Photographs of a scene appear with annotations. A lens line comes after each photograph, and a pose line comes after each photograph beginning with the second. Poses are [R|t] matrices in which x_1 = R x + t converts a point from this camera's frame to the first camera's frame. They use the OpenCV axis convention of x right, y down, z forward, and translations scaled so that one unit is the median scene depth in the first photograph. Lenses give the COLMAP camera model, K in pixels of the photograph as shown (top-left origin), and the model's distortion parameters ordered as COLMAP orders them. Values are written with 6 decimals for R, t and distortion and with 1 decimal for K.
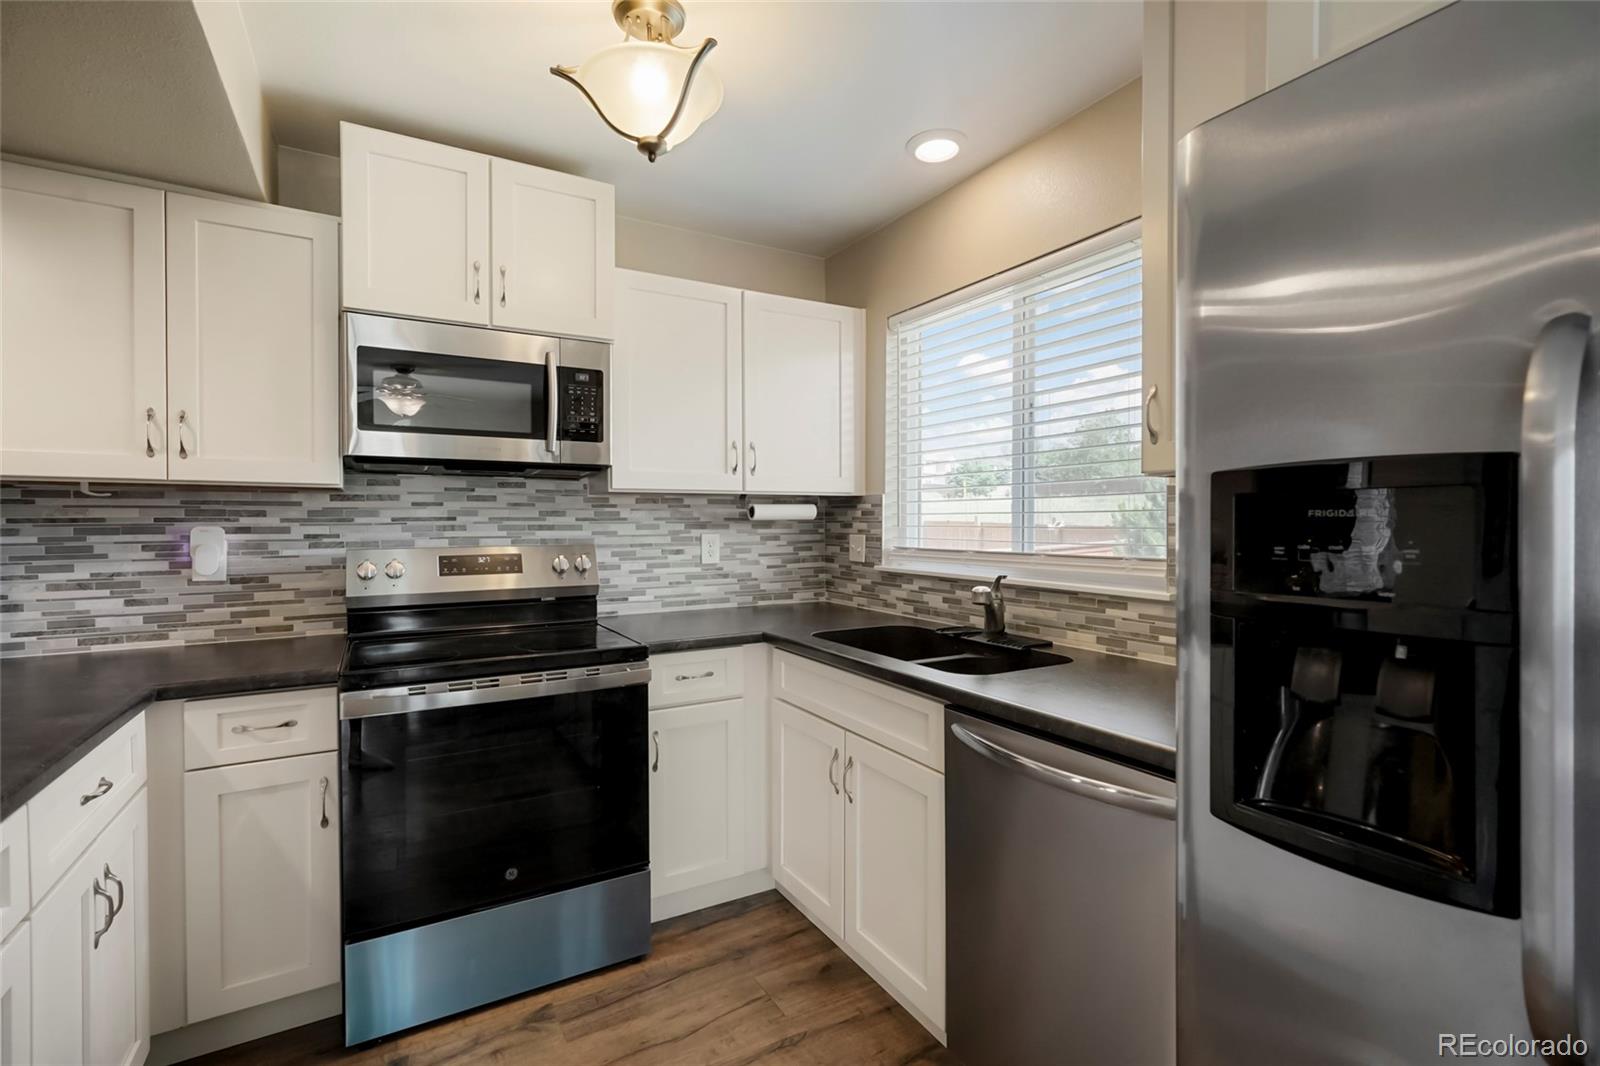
lens RADIAL K [[725.8, 0, 800.0], [0, 725.8, 533.0], [0, 0, 1]] dist [-0.002826, 0.001413]
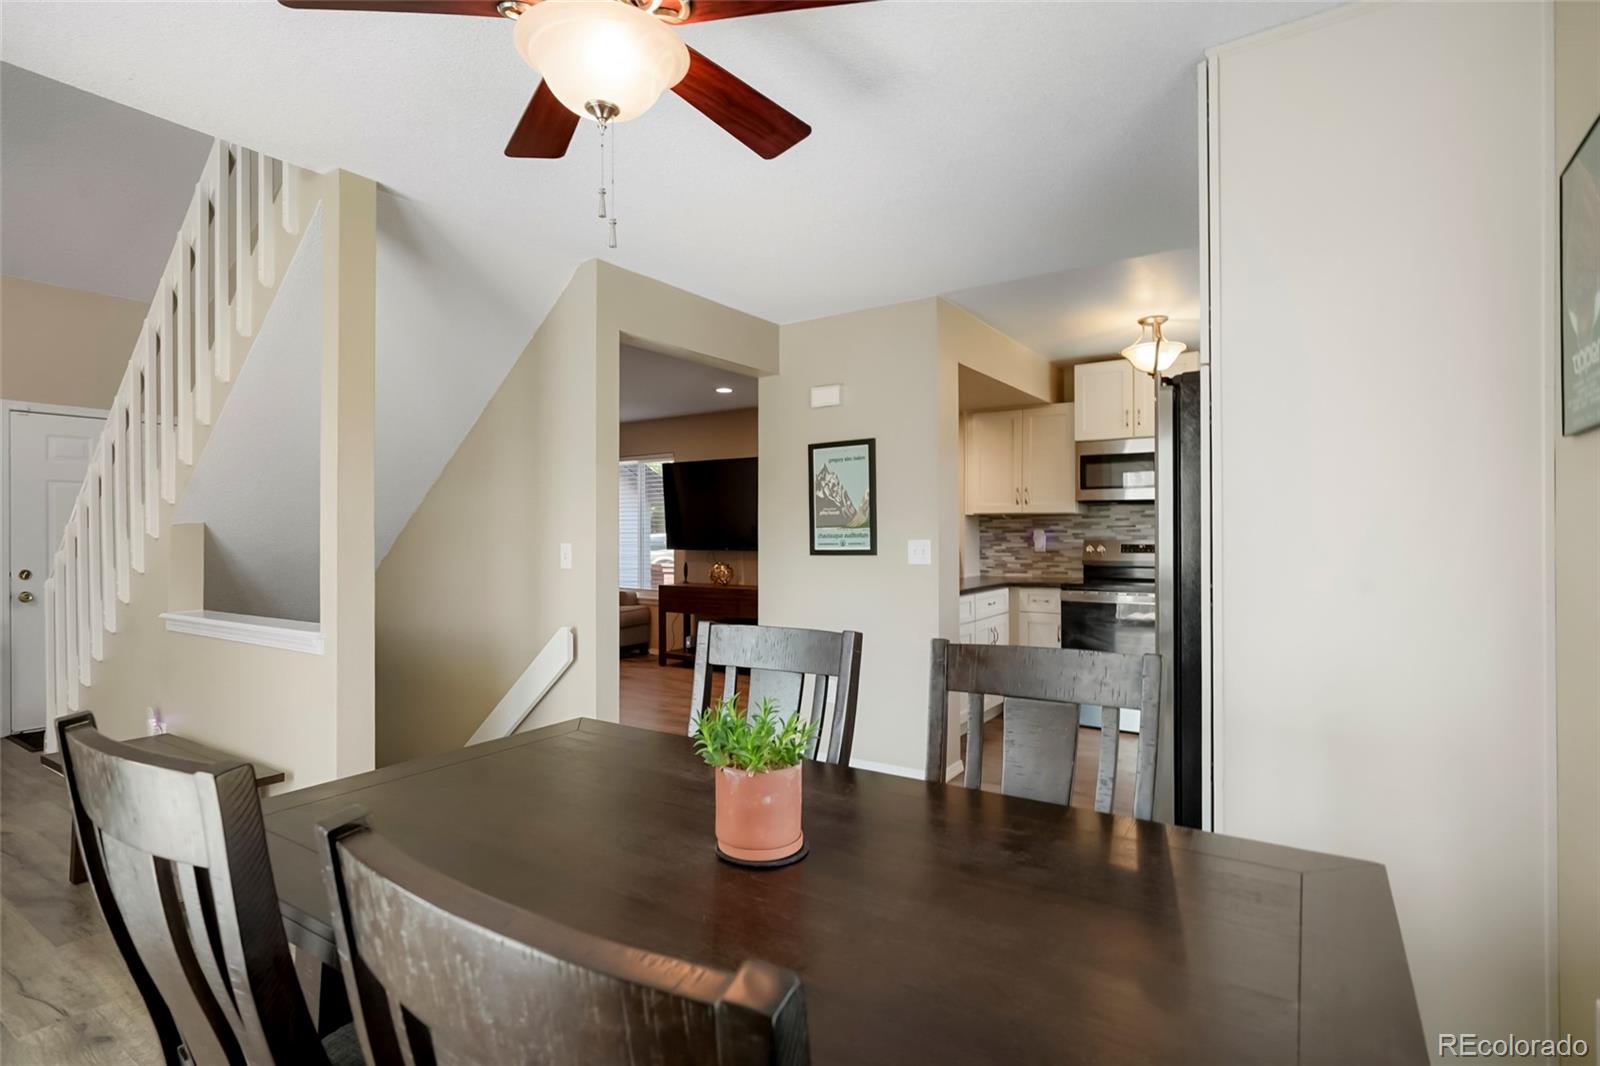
lens RADIAL K [[785.8, 0, 802.1], [0, 785.8, 528.0], [0, 0, 1]] dist [0.001378, 0.000517]
pose [[0.439460, -0.002470, -0.898259, 1.200910], [-0.012304, 0.999886, -0.008769, 0.017727], [0.898178, 0.014906, 0.439379, -0.886971]]
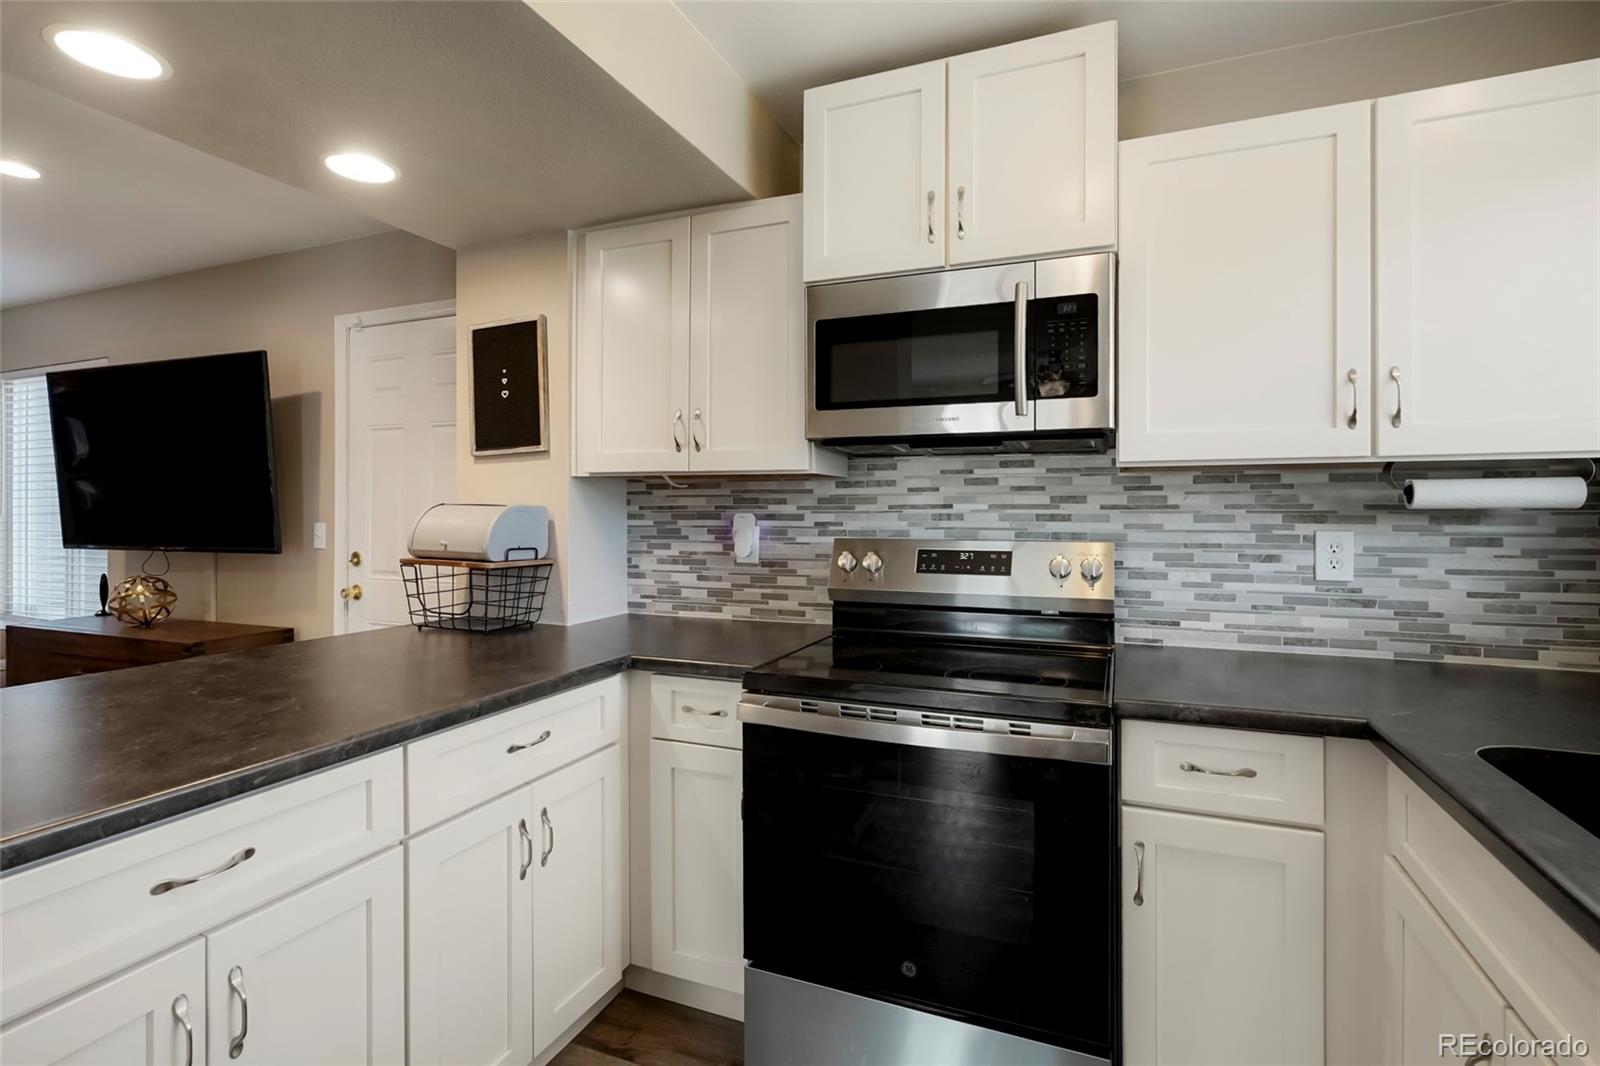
lens RADIAL K [[765.9, 0, 801.4], [0, 765.9, 508.3], [0, 0, 1]] dist [-0.003176, 0.000325]
pose [[0.606137, 0.001598, -0.795359, 0.146949], [-0.015920, 0.999822, -0.010124, -0.005747], [0.795201, 0.018798, 0.606054, 0.343347]]
